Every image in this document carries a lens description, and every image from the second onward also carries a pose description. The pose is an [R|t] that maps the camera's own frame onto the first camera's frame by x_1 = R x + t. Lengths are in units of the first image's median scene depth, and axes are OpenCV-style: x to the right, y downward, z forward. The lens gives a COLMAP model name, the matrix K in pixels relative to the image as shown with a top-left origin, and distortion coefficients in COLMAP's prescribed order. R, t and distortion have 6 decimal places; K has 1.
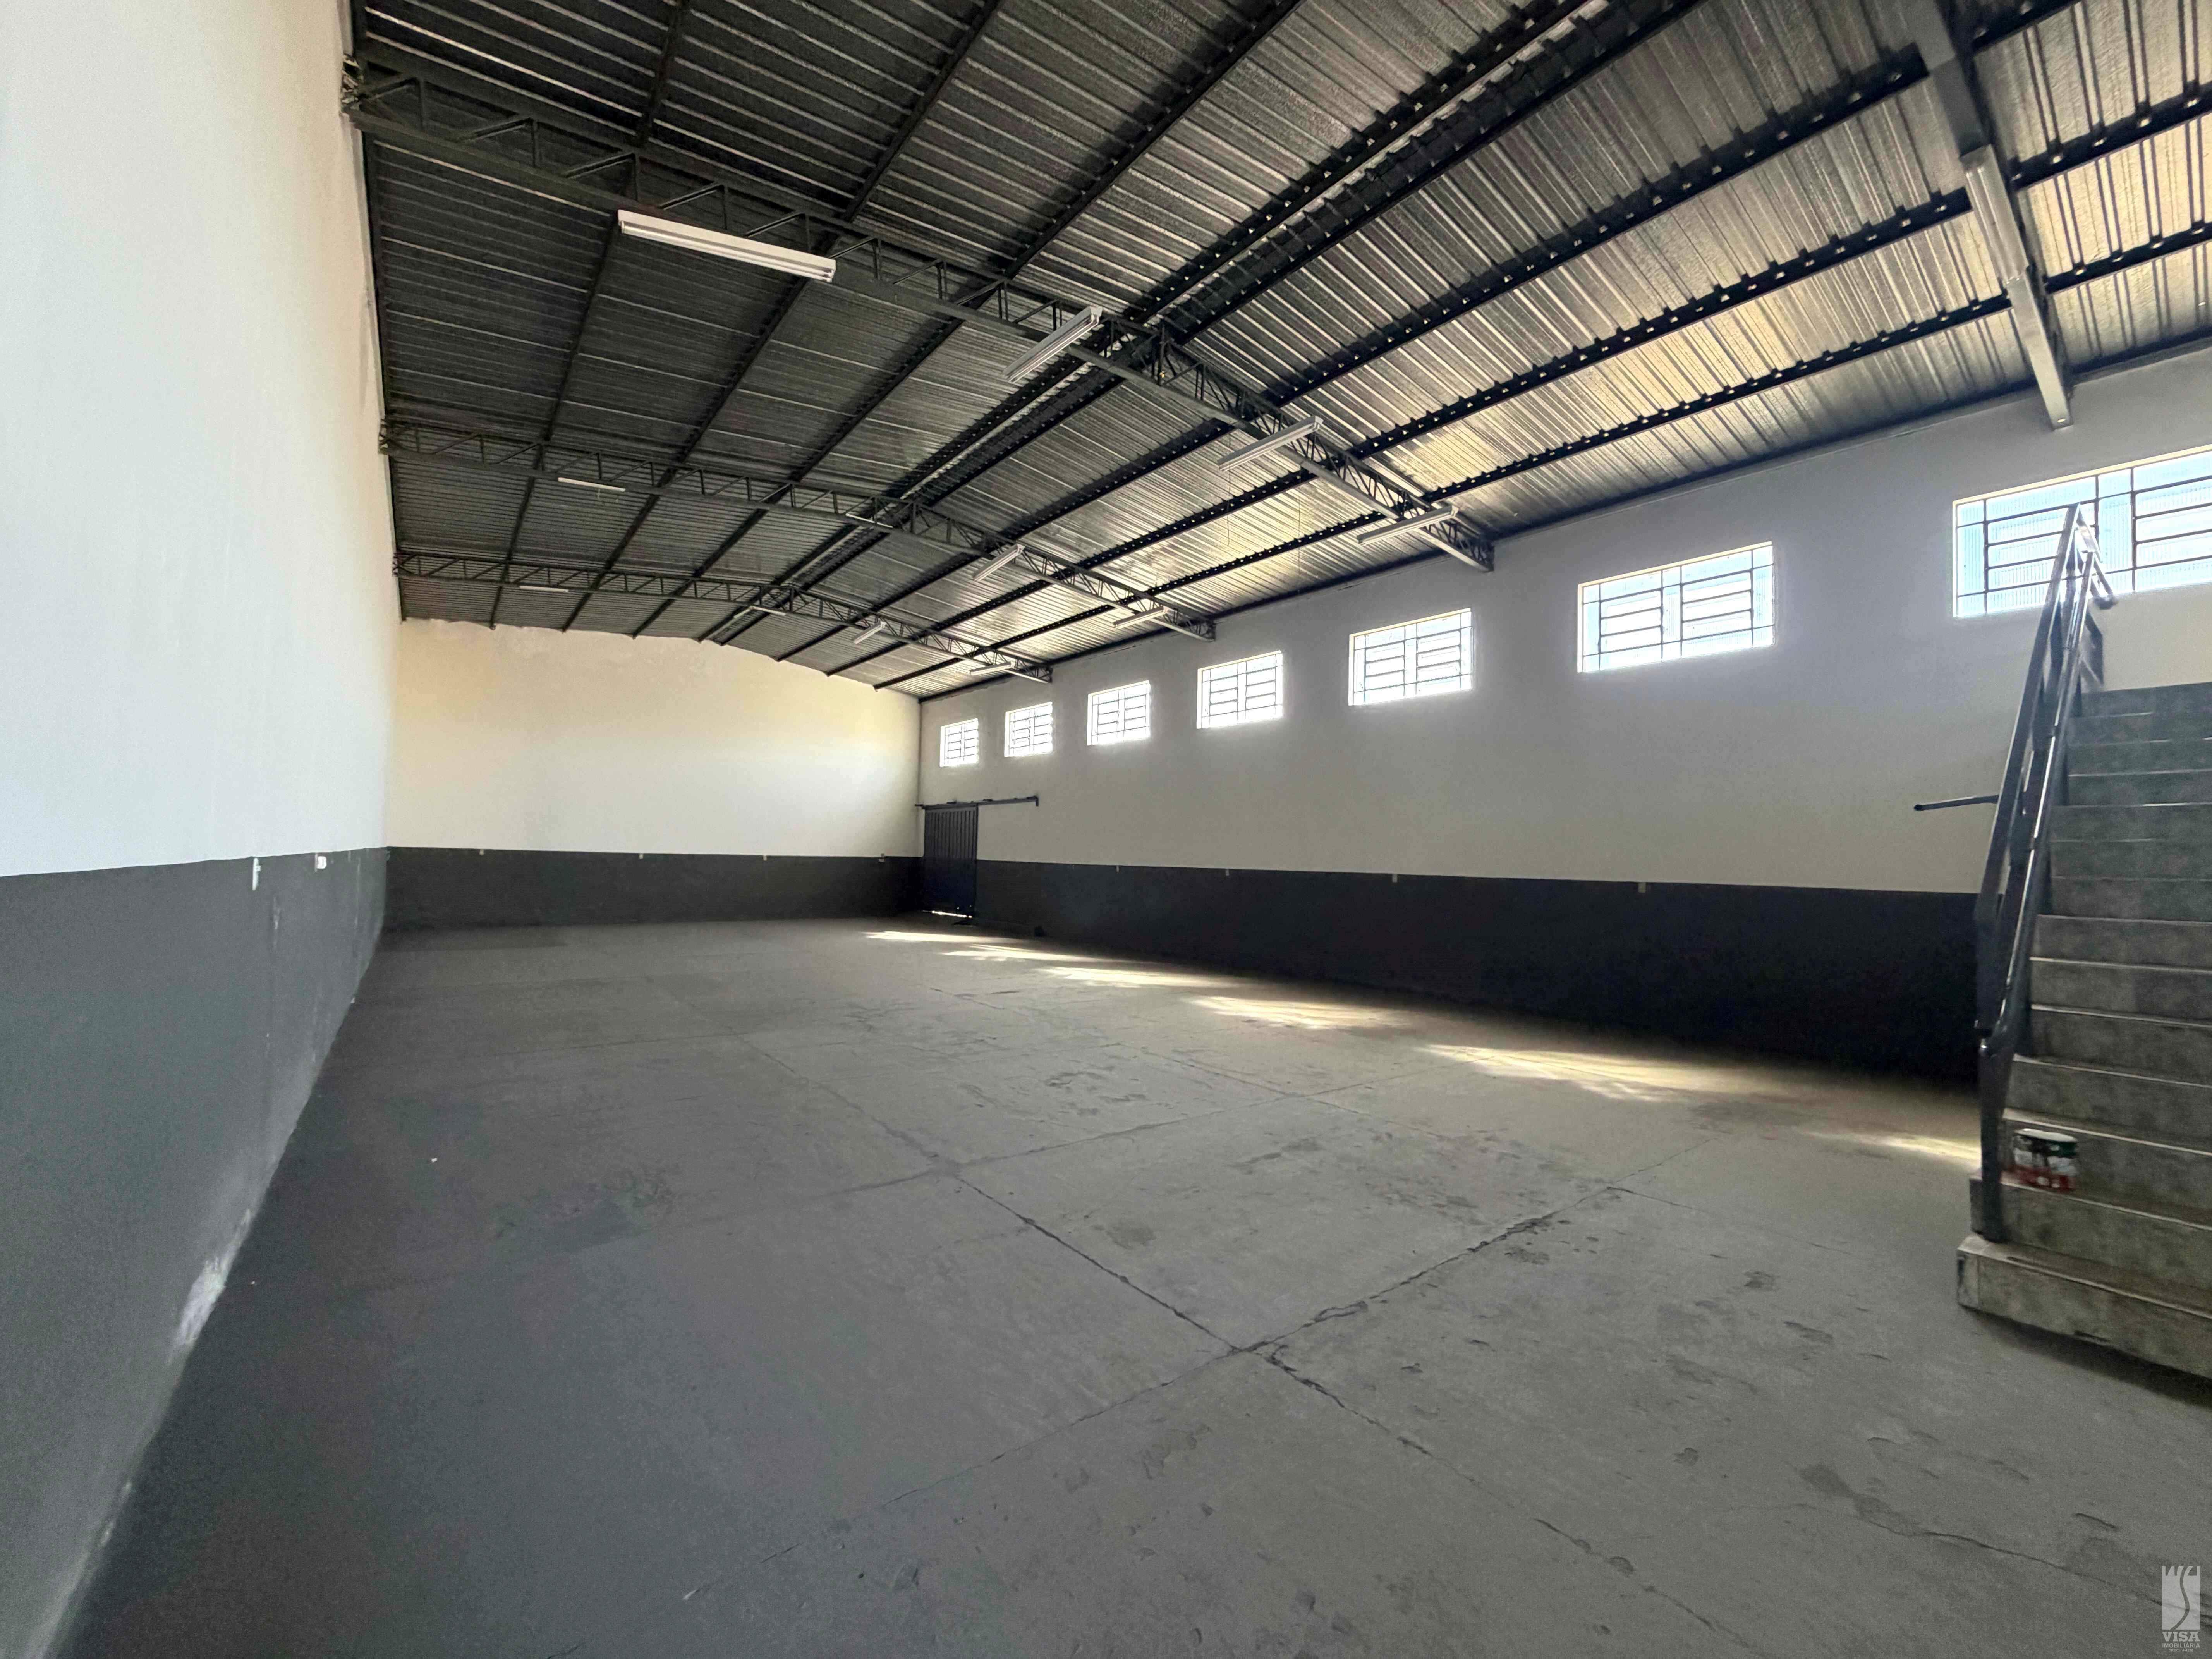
lens RADIAL K [[881.0, 0, 1110.6], [0, 881.0, 827.0], [0, 0, 1]] dist [0.001285, 0.000750]
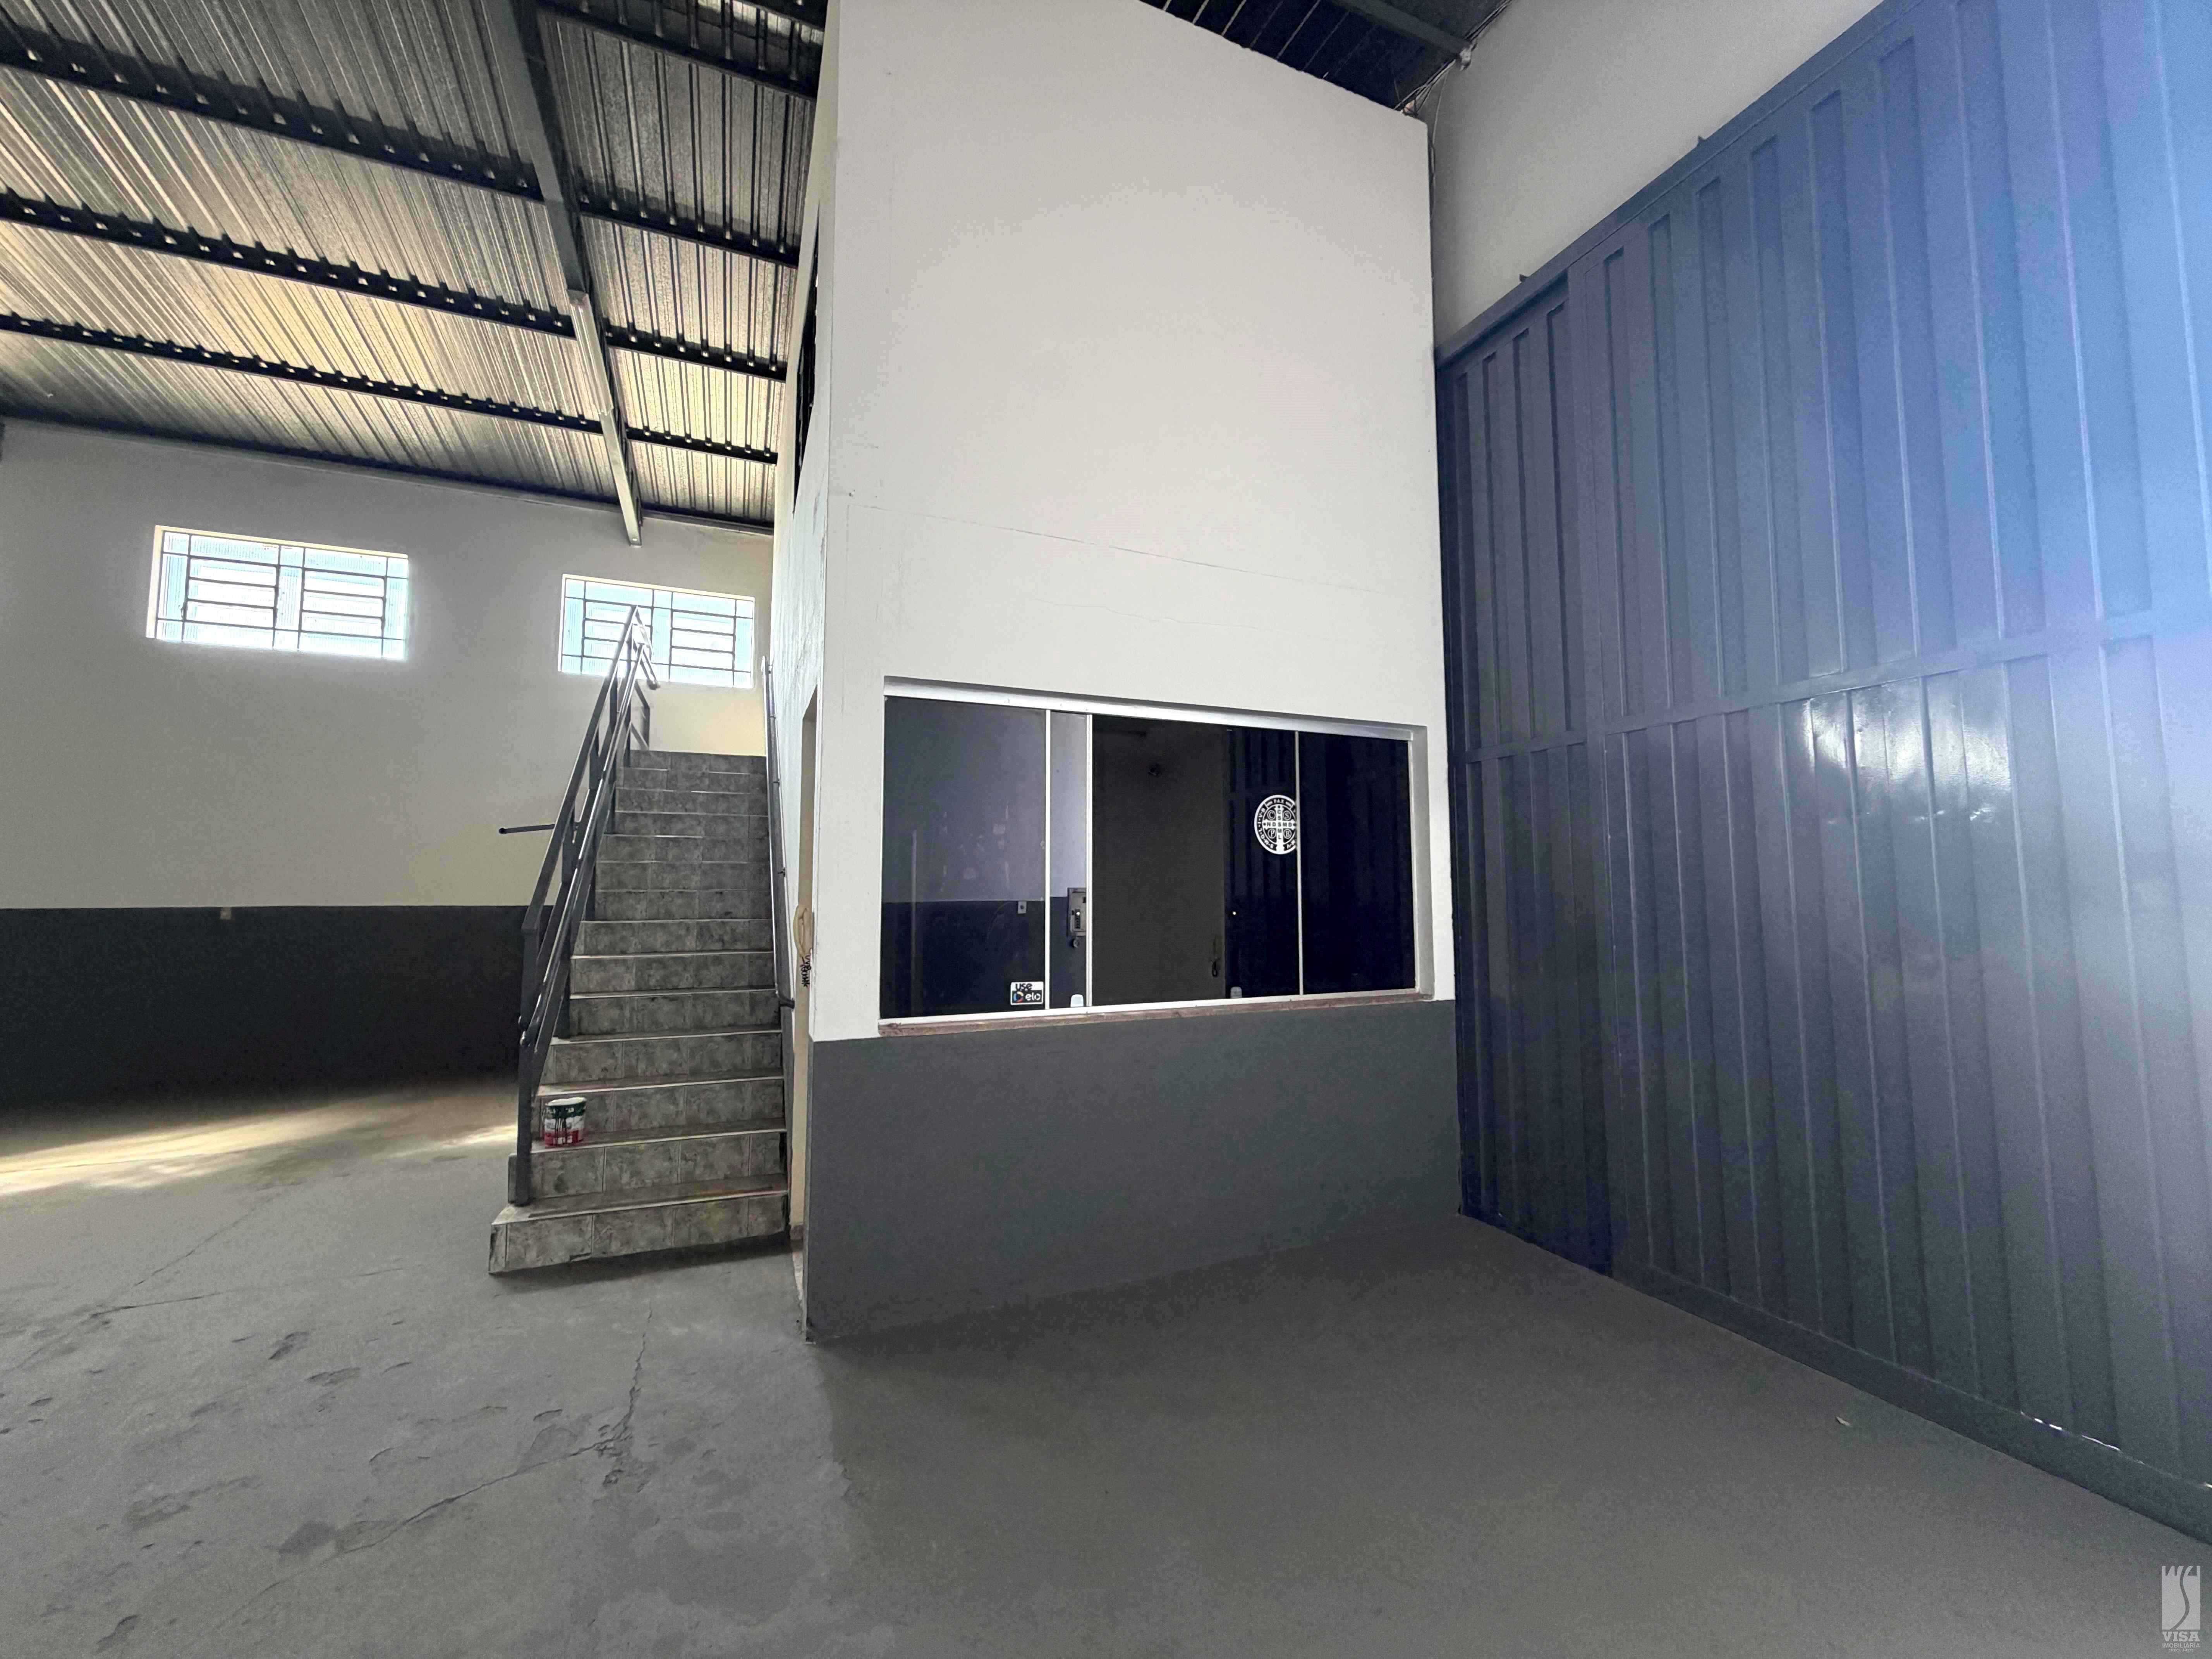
lens RADIAL K [[881.0, 0, 1098.5], [0, 881.0, 824.4], [0, 0, 1]] dist [0.001285, 0.000750]
pose [[0.270798, 0.050692, 0.961301, 0.039383], [-0.027045, 0.998619, -0.045041, 0.000111], [-0.962256, -0.013802, 0.271795, -0.022846]]
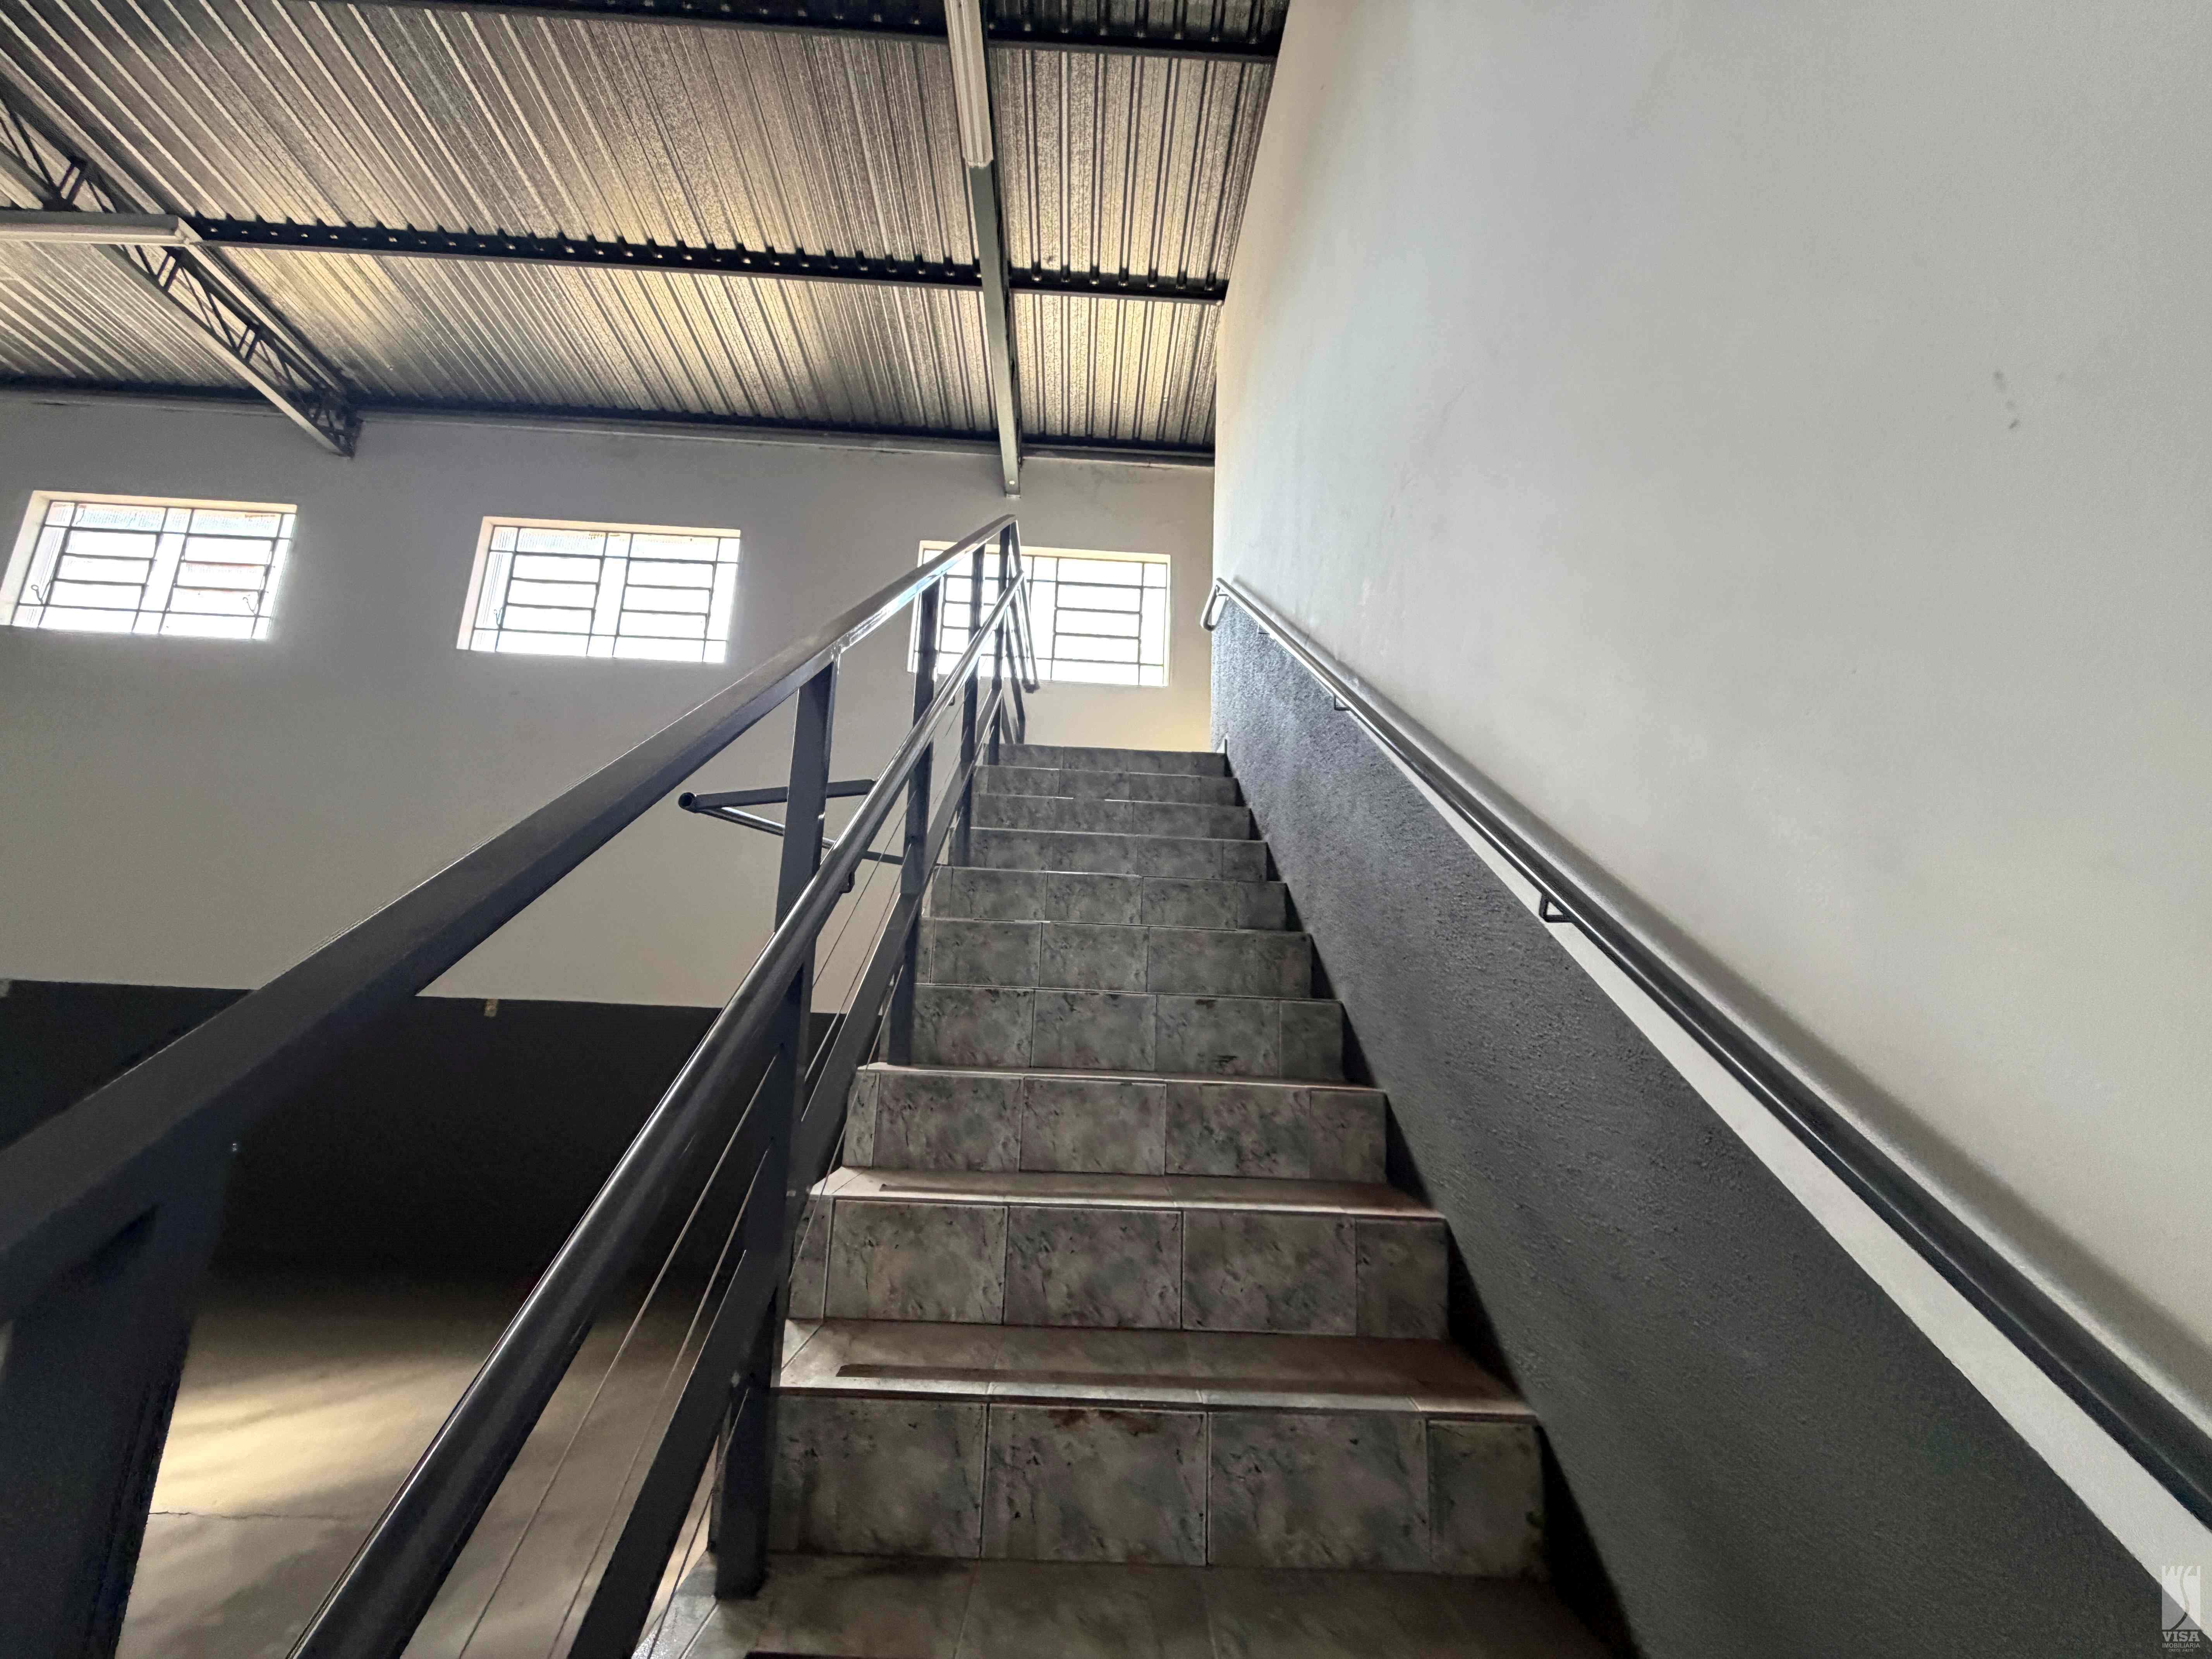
lens RADIAL K [[881.0, 0, 1119.4], [0, 881.0, 827.3], [0, 0, 1]] dist [0.001285, 0.000750]
pose [[0.577532, 0.163042, 0.799921, 0.591939], [-0.054391, 0.985361, -0.161569, 0.036408], [-0.814554, 0.049803, 0.577946, 0.507331]]
